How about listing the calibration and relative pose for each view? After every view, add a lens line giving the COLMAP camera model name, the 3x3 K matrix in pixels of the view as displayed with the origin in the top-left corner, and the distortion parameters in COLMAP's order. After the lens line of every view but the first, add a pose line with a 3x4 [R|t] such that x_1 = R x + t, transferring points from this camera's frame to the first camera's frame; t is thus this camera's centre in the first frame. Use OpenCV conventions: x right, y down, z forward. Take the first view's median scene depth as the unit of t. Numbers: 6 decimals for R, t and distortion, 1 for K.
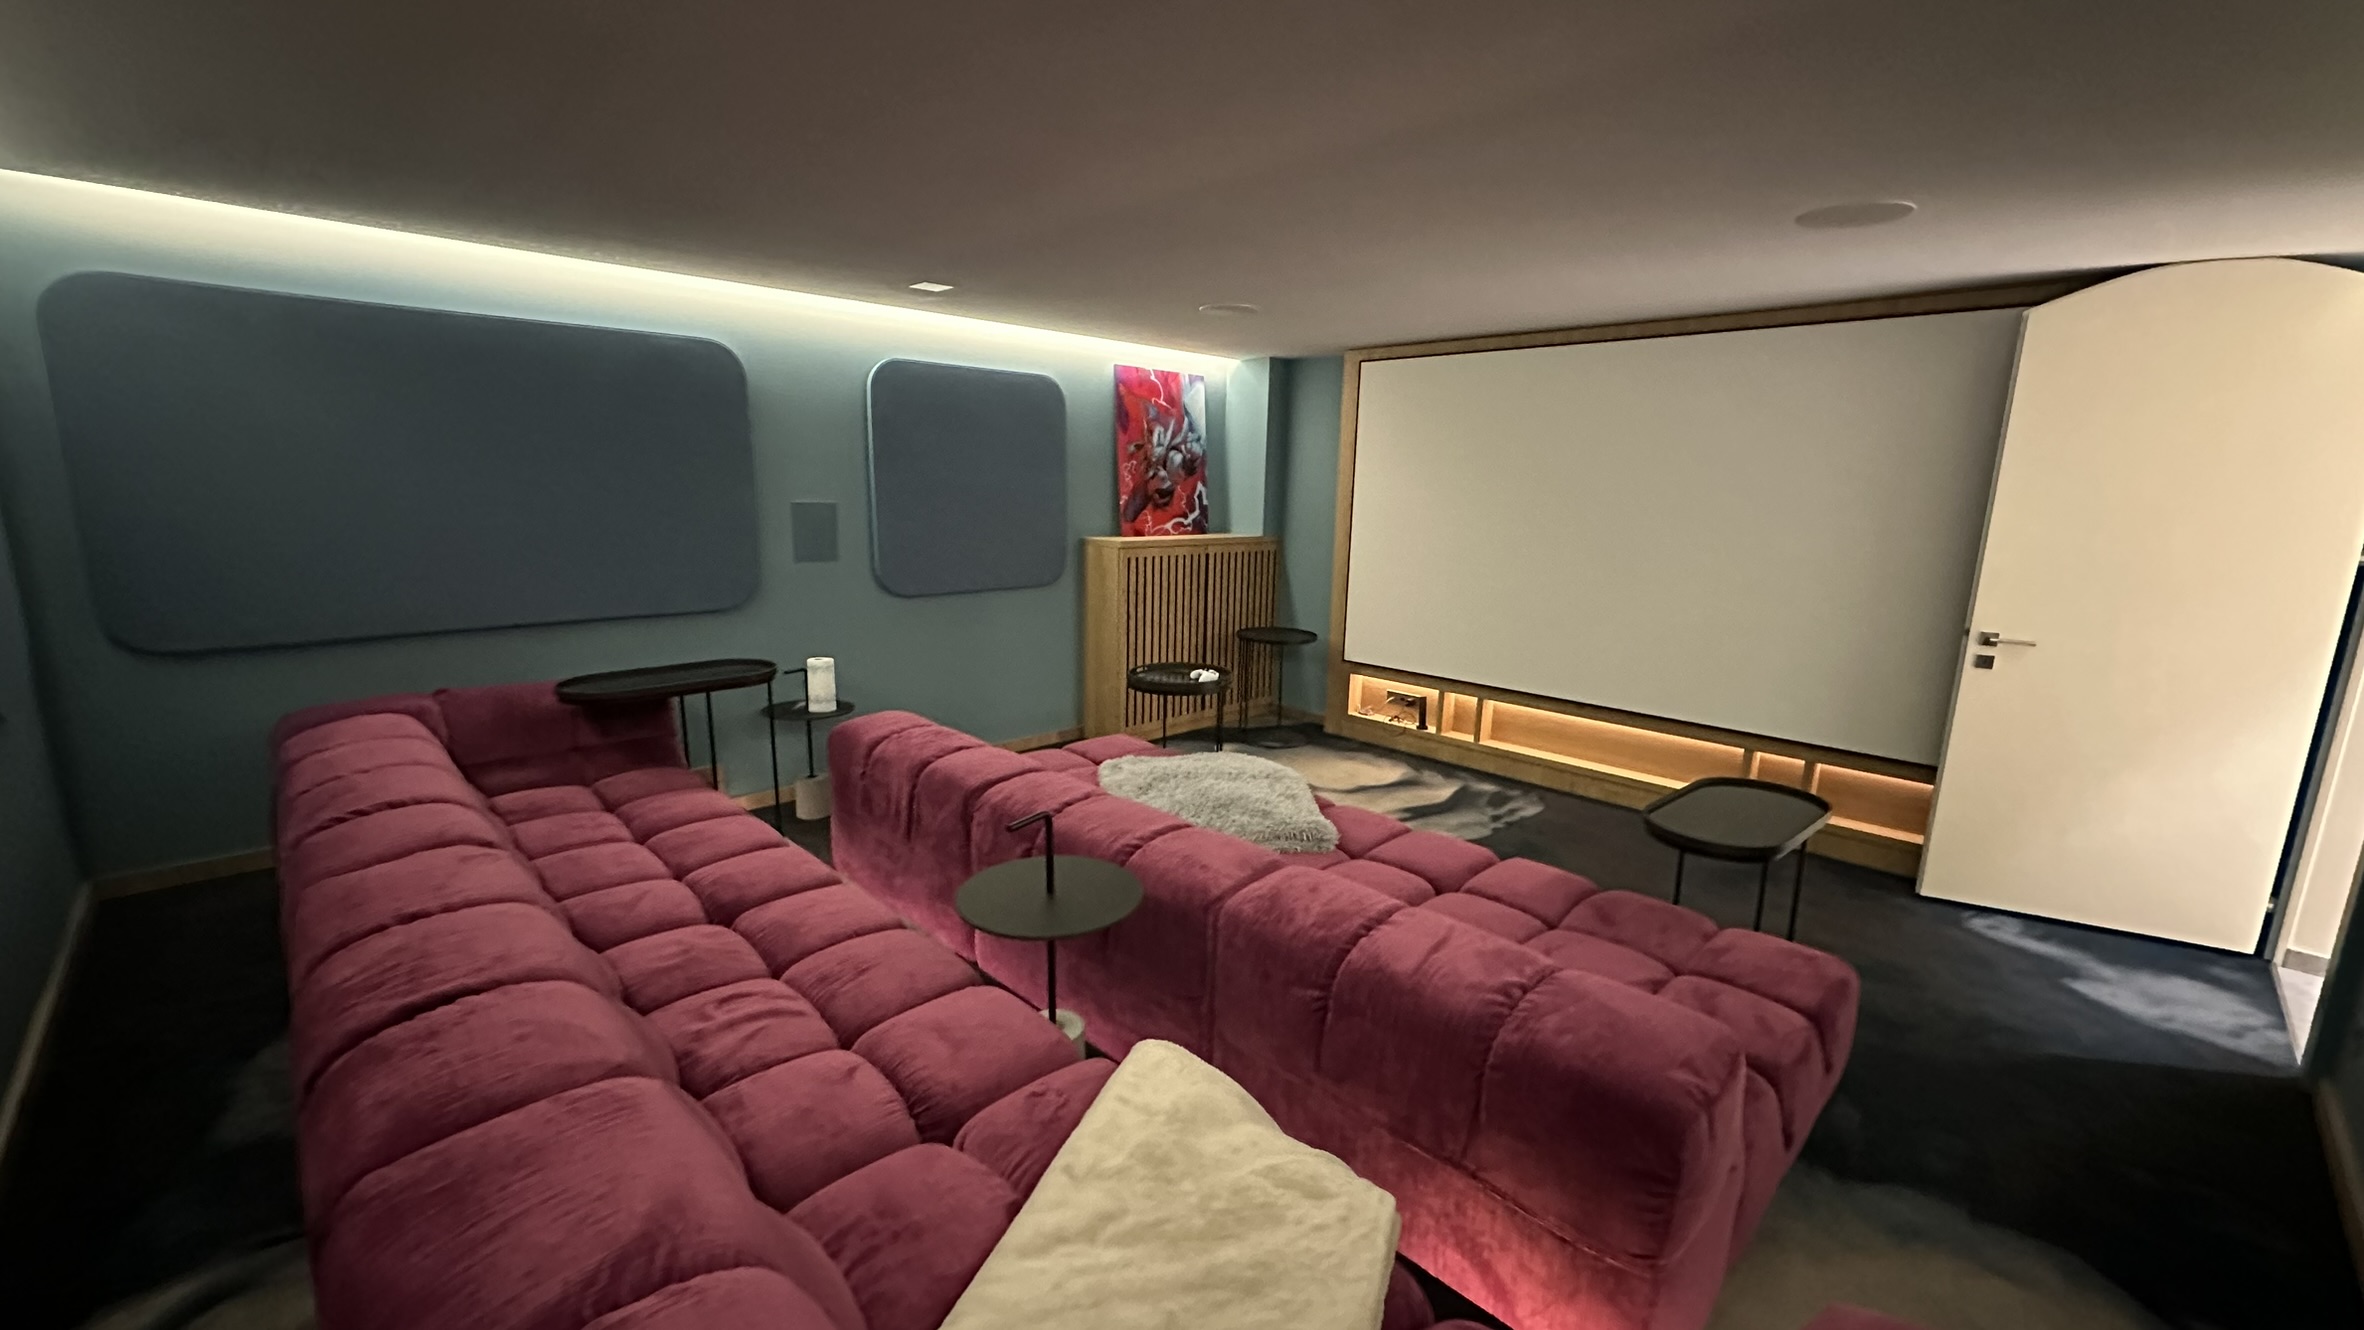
lens RADIAL K [[936.7, 0, 1182.5], [0, 936.7, 667.4], [0, 0, 1]] dist [-0.002346, -0.000351]
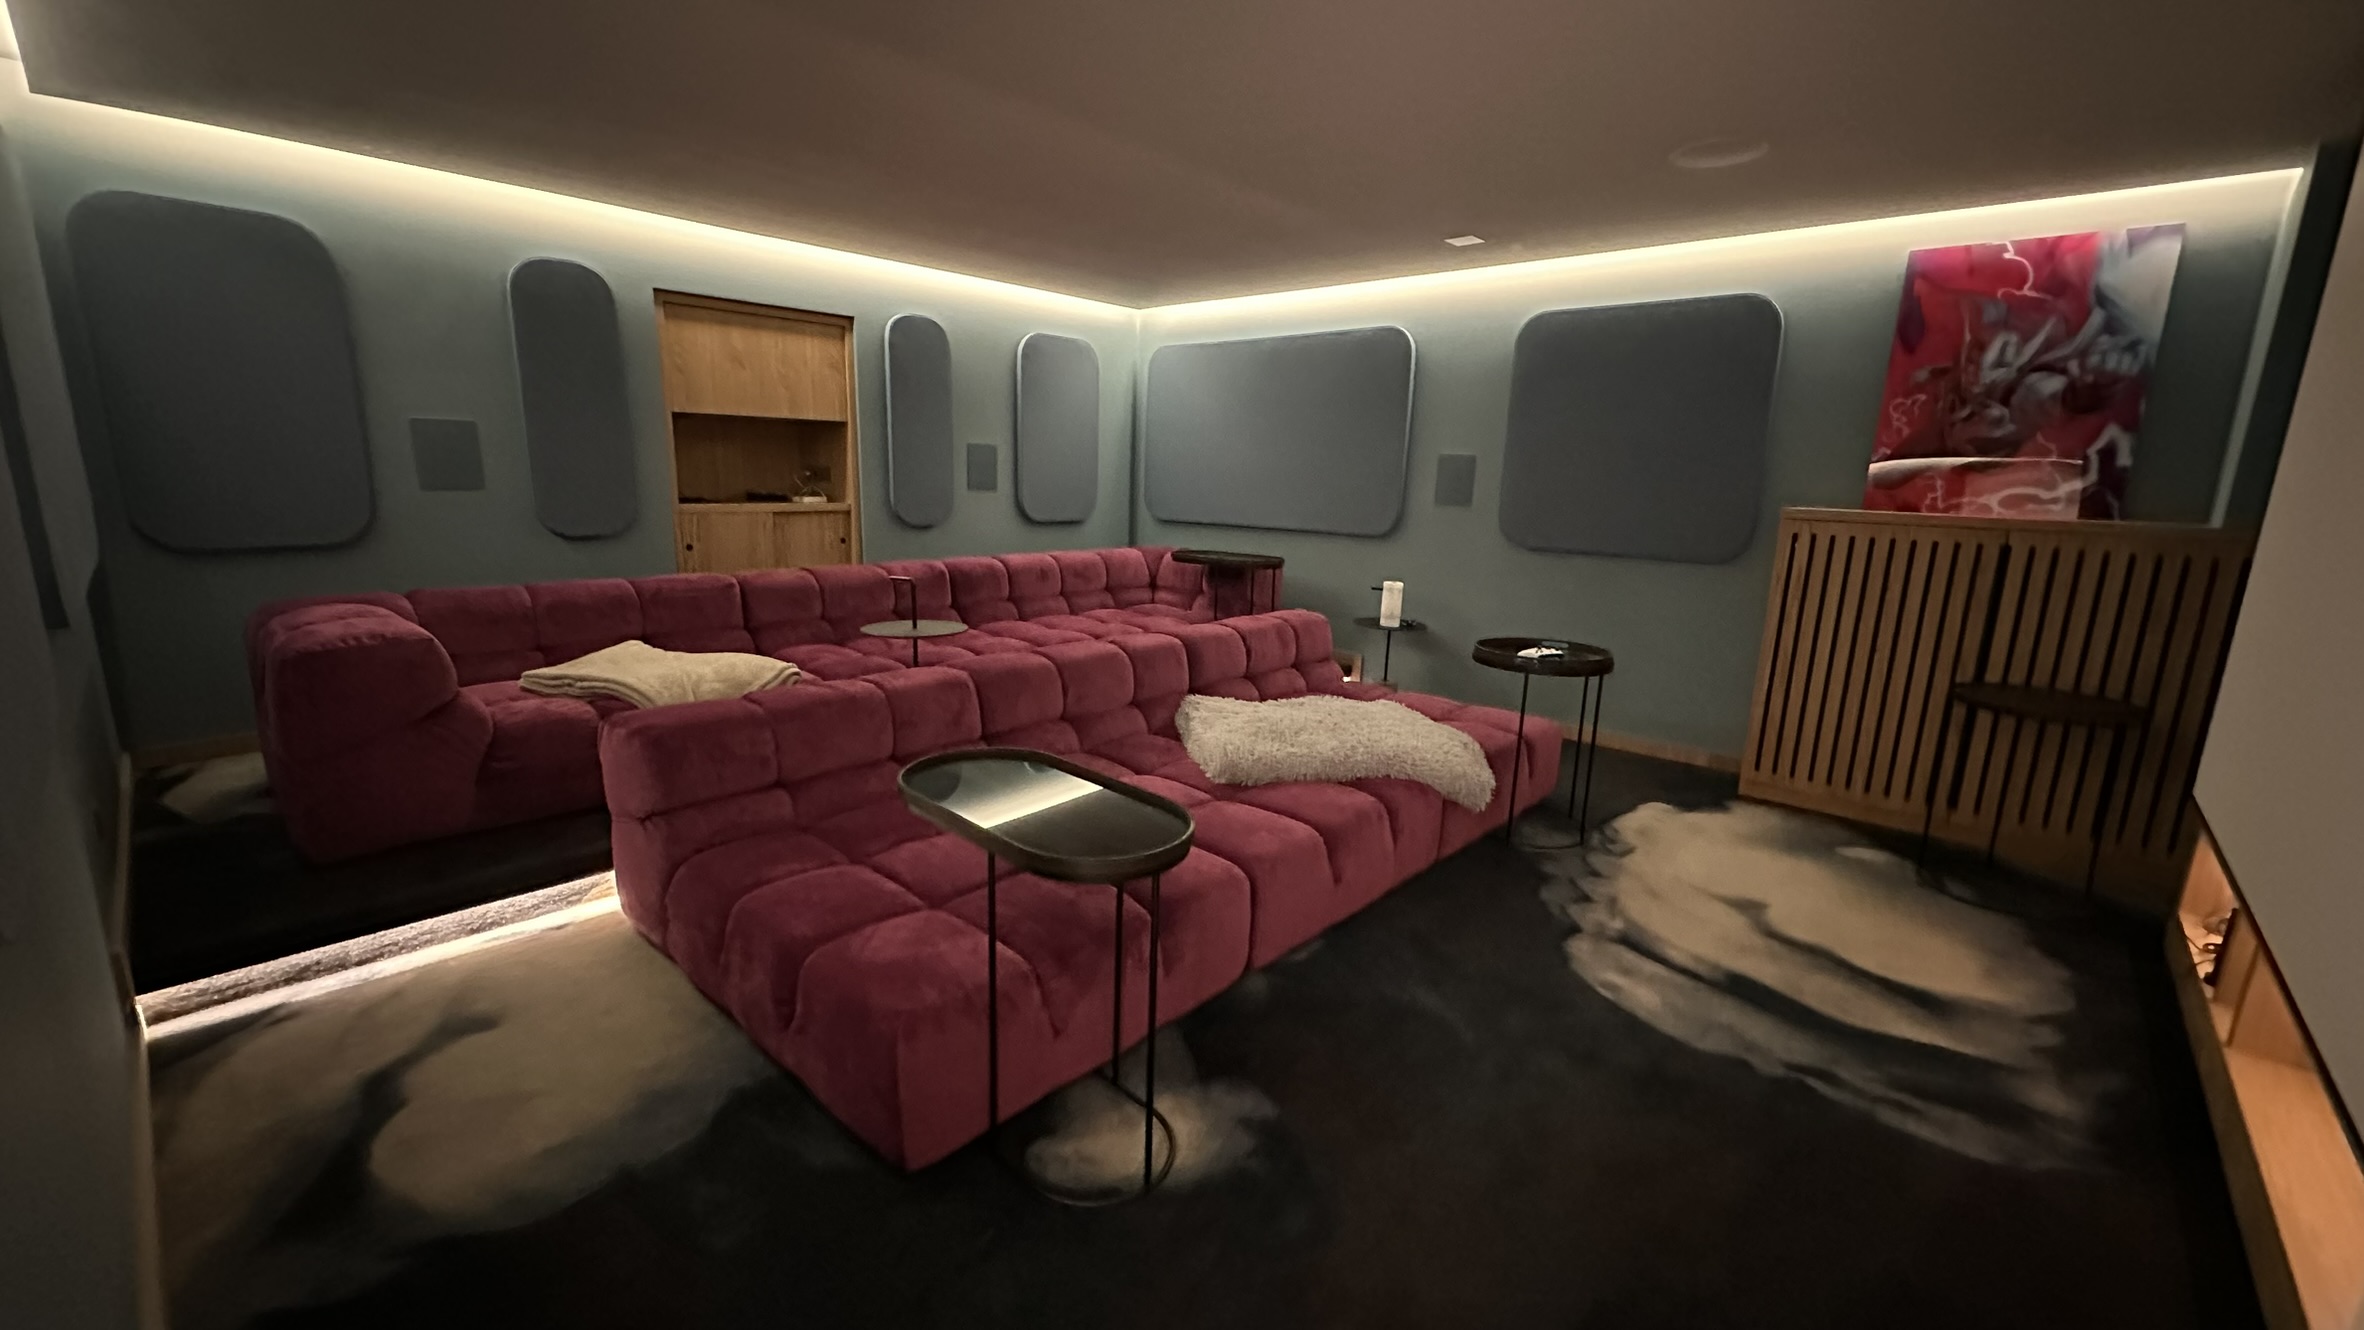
lens RADIAL K [[936.7, 0, 1181.5], [0, 936.7, 666.4], [0, 0, 1]] dist [-0.002346, -0.000351]
pose [[0.060518, 0.189763, -0.979963, 0.589008], [-0.218946, 0.960377, 0.172449, -0.039298], [0.973858, 0.204123, 0.099668, 0.473658]]
